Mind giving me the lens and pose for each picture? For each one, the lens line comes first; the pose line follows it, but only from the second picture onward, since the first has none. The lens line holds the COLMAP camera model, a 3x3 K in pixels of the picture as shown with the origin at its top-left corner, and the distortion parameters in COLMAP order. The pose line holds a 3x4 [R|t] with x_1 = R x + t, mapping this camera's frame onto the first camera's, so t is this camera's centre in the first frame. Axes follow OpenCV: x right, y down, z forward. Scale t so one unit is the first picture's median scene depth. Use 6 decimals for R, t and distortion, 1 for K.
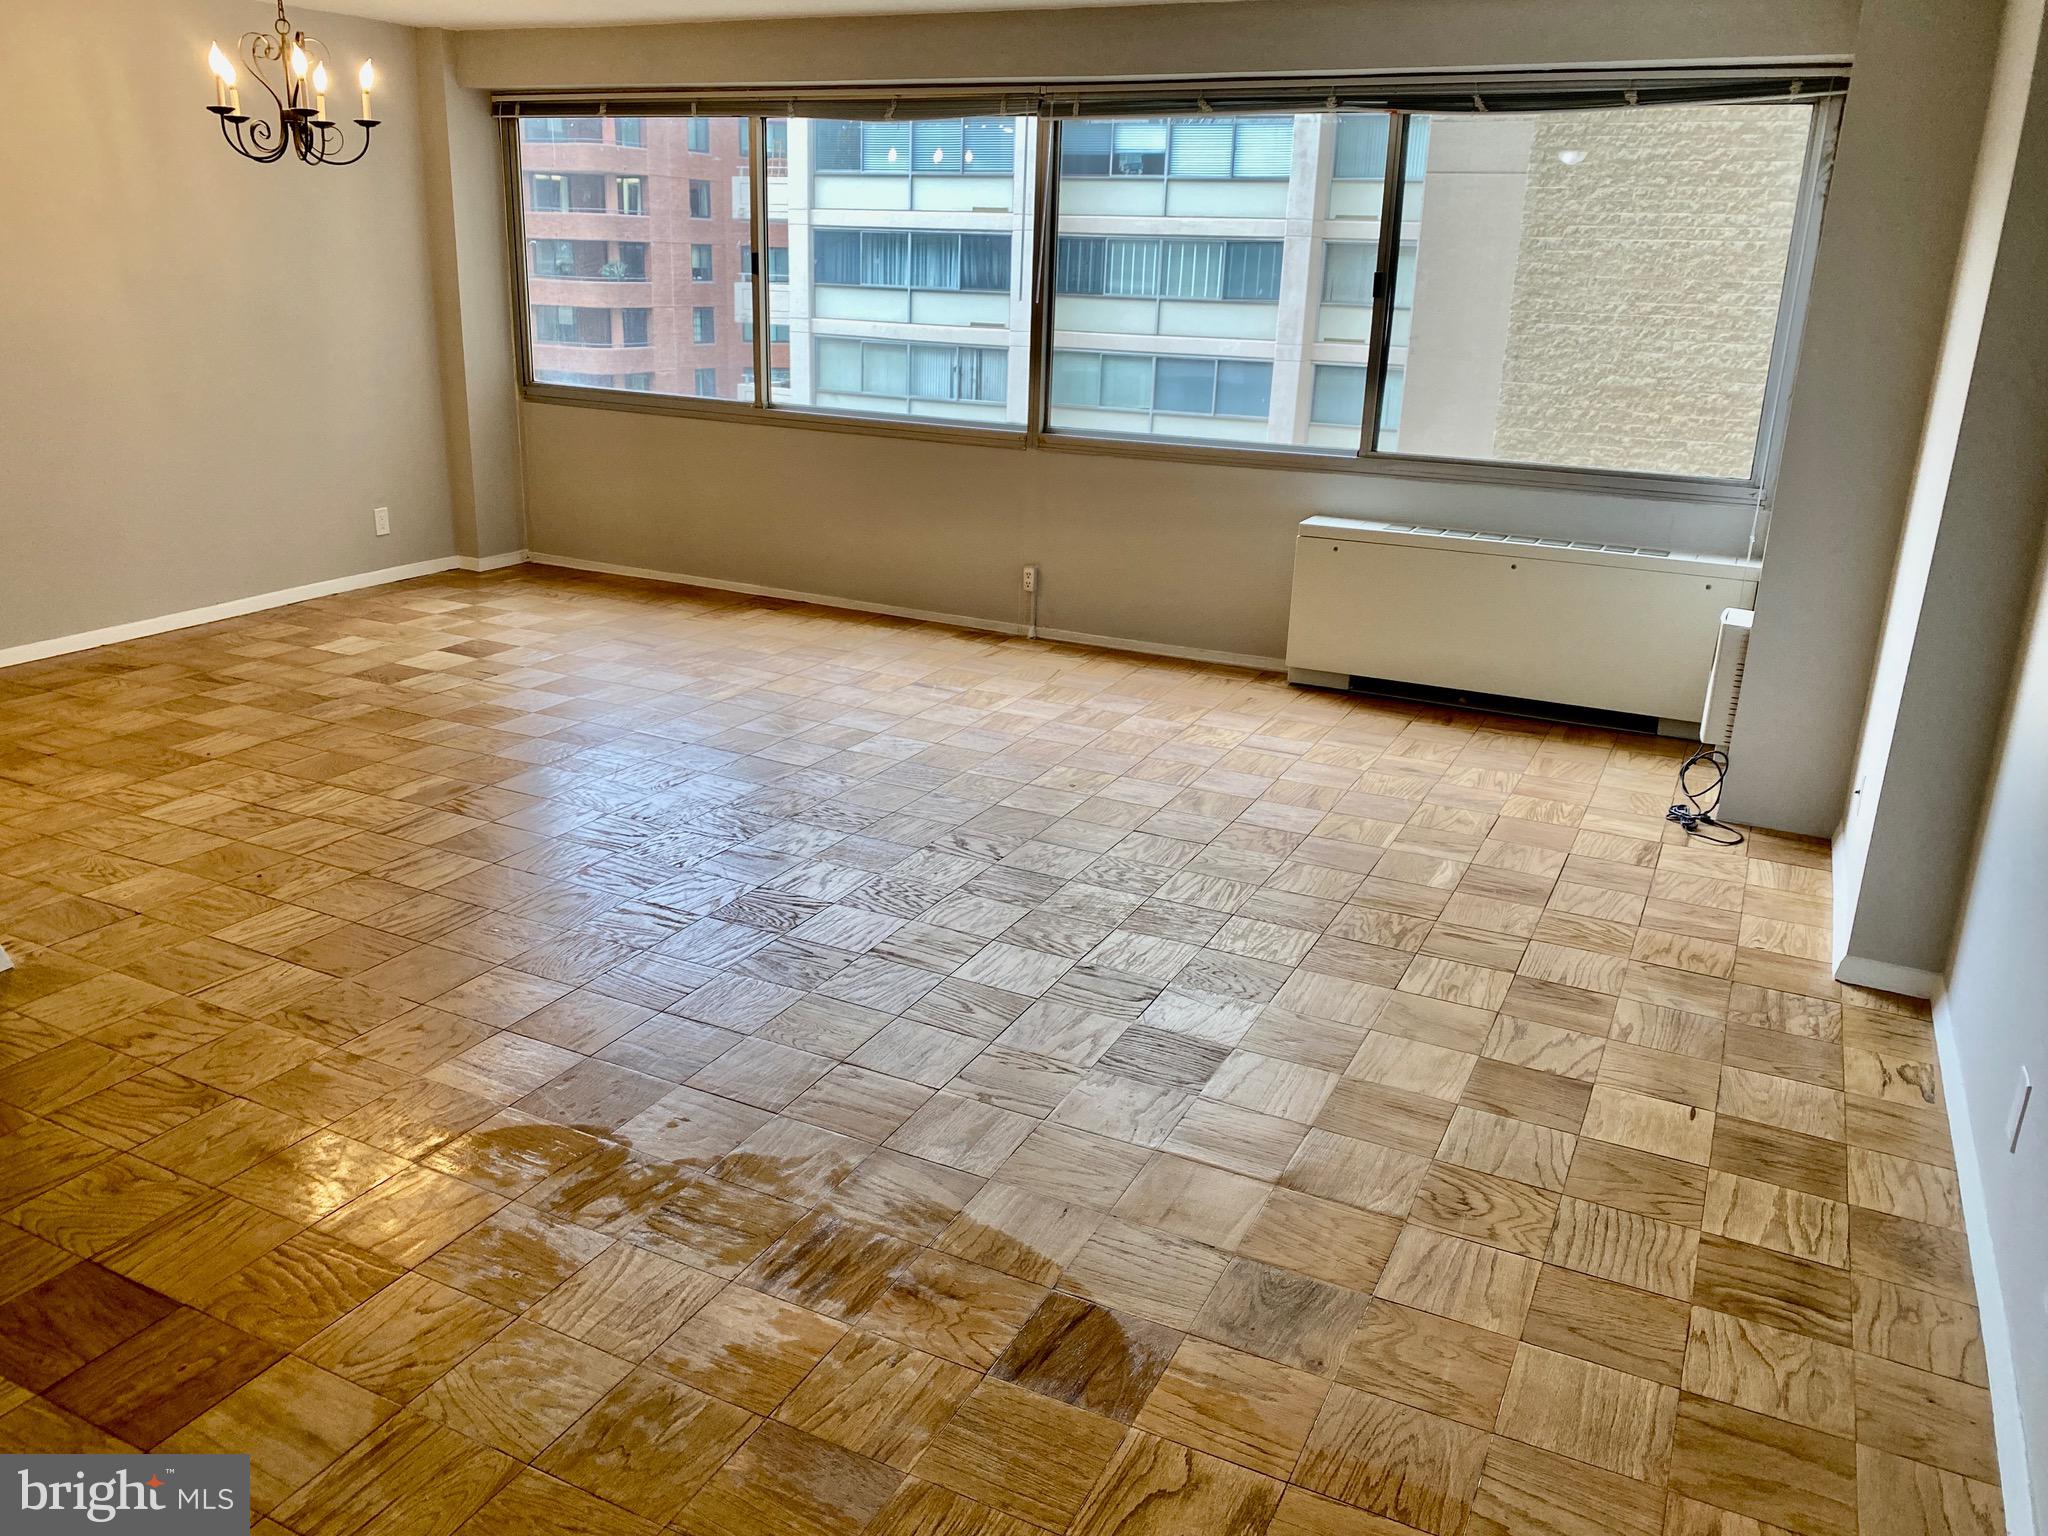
lens RADIAL K [[1562.2, 0, 1004.7], [0, 1562.2, 766.2], [0, 0, 1]] dist [0.039369, -0.049653]
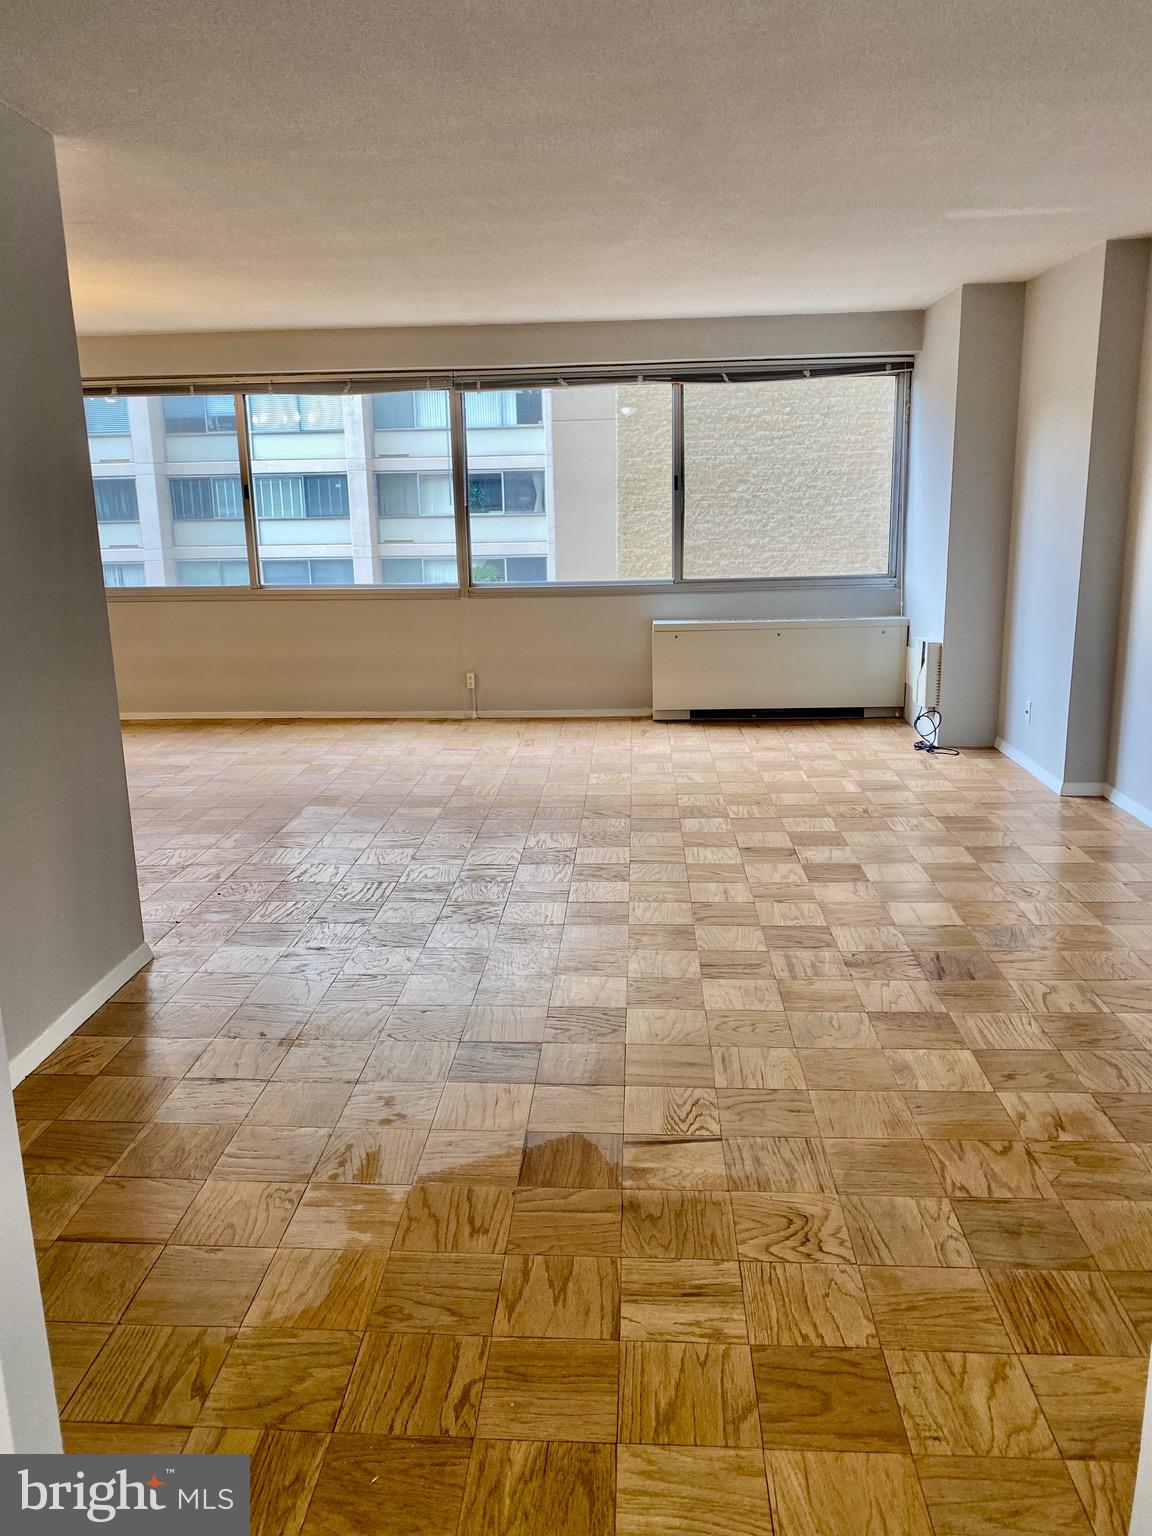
lens RADIAL K [[1171.7, 0, 573.7], [0, 1171.7, 777.4], [0, 0, 1]] dist [0.039369, -0.049653]
pose [[0.917598, -0.142831, 0.370963, -0.440620], [0.169021, 0.984845, -0.038892, 0.047679], [-0.359786, 0.098387, 0.927833, -0.134063]]
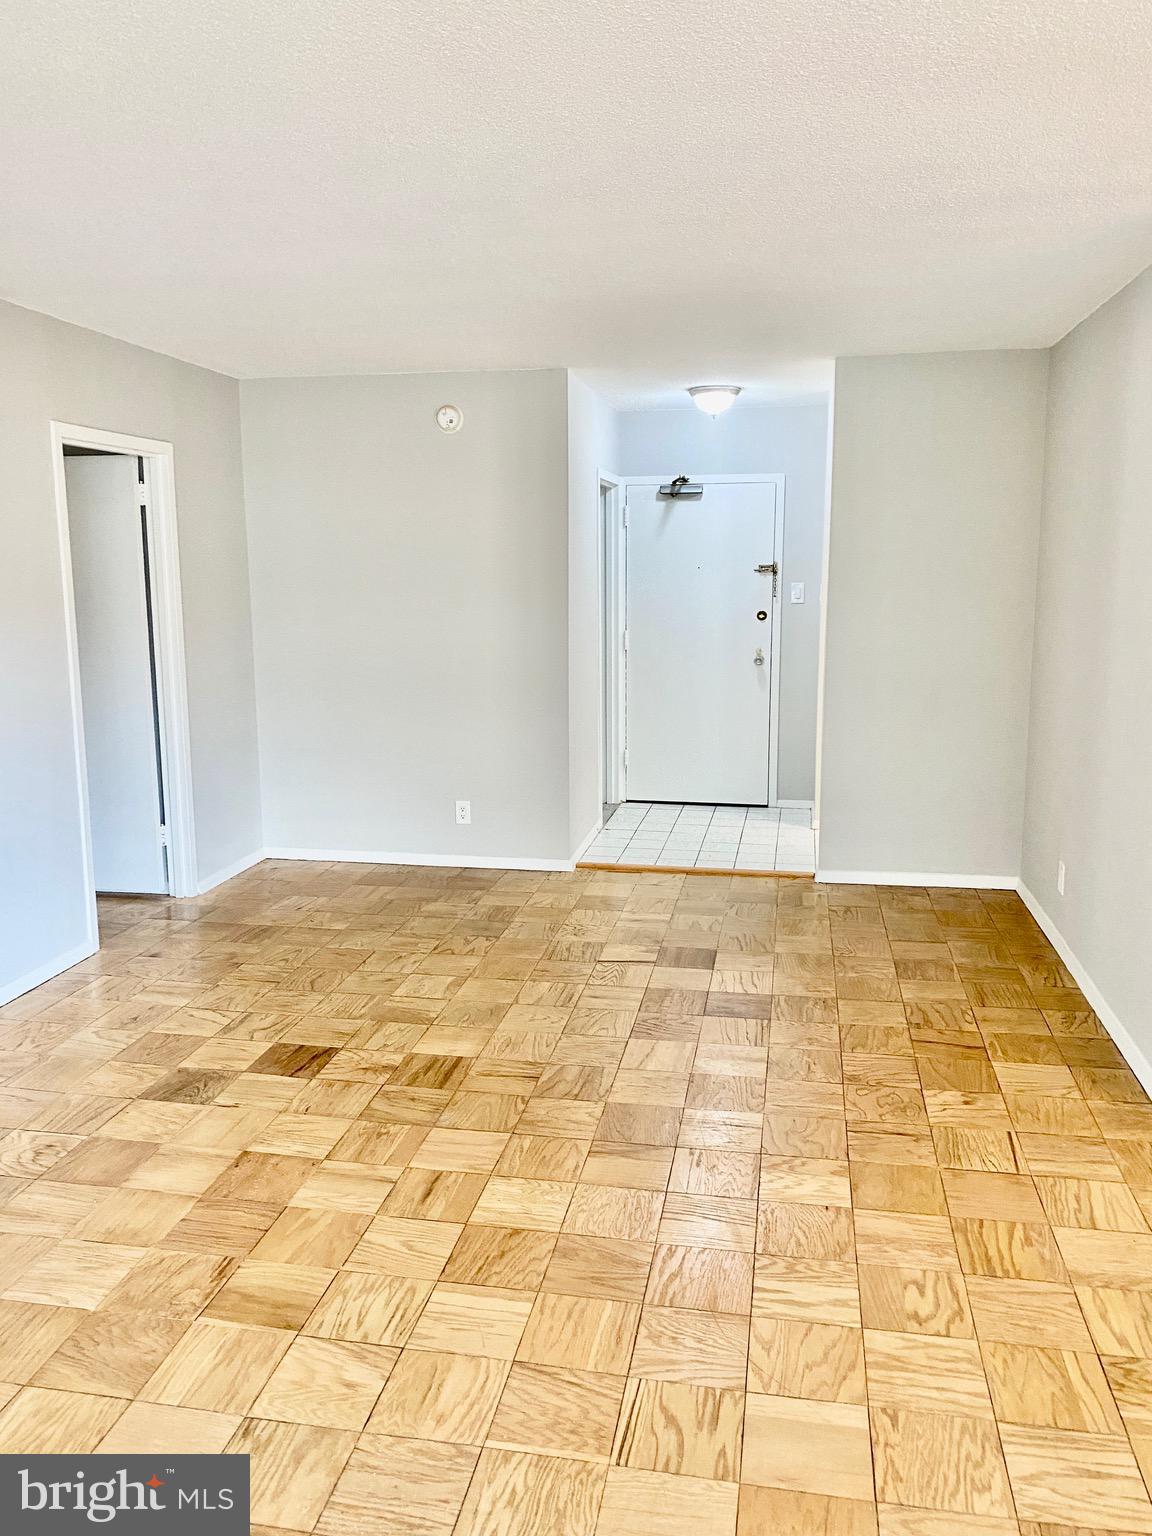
lens RADIAL K [[1171.7, 0, 574.5], [0, 1171.7, 780.4], [0, 0, 1]] dist [0.039369, -0.049653]
pose [[-0.963505, 0.029519, -0.266057, 0.047502], [-0.099763, 0.882702, 0.459221, -0.338072], [0.248405, 0.469004, -0.847544, 1.047122]]
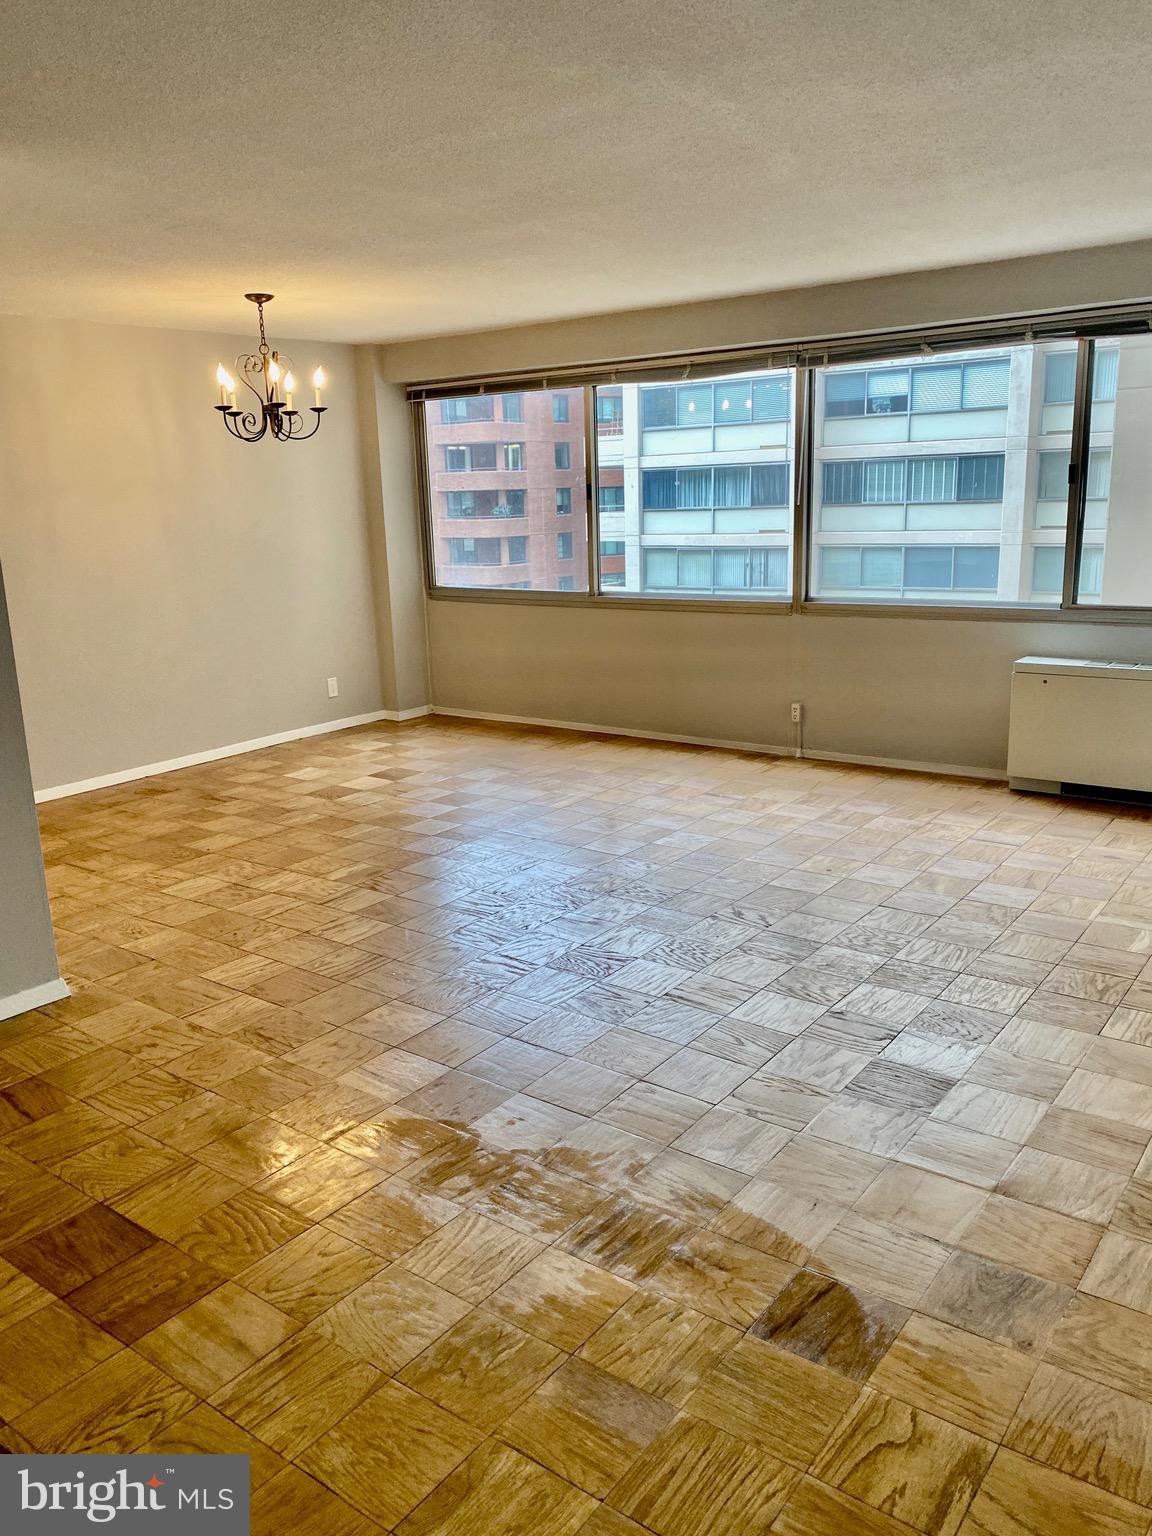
lens RADIAL K [[1171.7, 0, 565.4], [0, 1171.7, 784.7], [0, 0, 1]] dist [0.039369, -0.049653]
pose [[0.981852, -0.016223, -0.188952, 0.014216], [0.003401, 0.997680, -0.067986, 0.007133], [0.189617, 0.066110, 0.979630, 0.011959]]
